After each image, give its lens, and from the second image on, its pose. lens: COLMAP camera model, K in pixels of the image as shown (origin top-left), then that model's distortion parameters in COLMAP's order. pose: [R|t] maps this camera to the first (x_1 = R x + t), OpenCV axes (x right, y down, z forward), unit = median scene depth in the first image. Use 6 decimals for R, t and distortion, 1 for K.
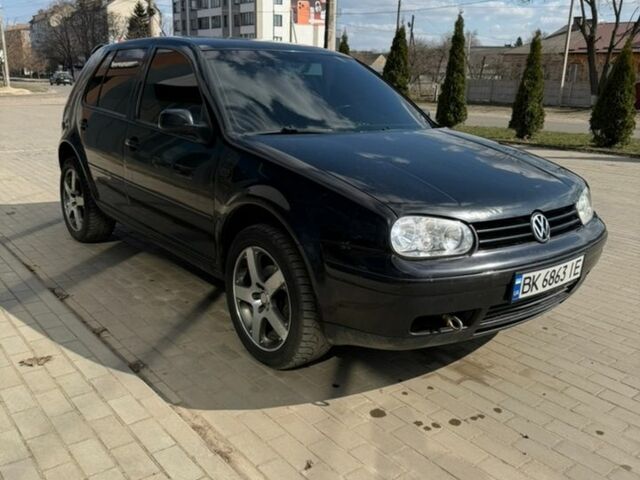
lens RADIAL K [[607.1, 0, 302.5], [0, 607.1, 239.8], [0, 0, 1]] dist [0.175271, -0.267614]
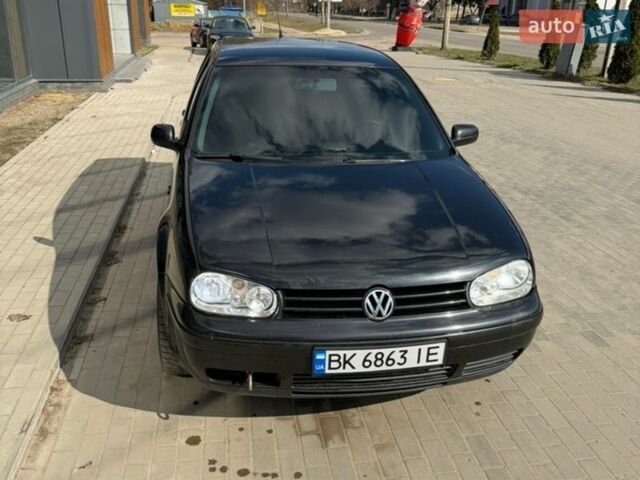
lens RADIAL K [[607.1, 0, 302.5], [0, 607.1, 239.8], [0, 0, 1]] dist [0.175271, -0.267614]
pose [[0.870300, 0.173750, -0.460858, 0.693154], [-0.127328, 0.983271, 0.130255, -0.220695], [0.475780, -0.054681, 0.877863, 0.146780]]
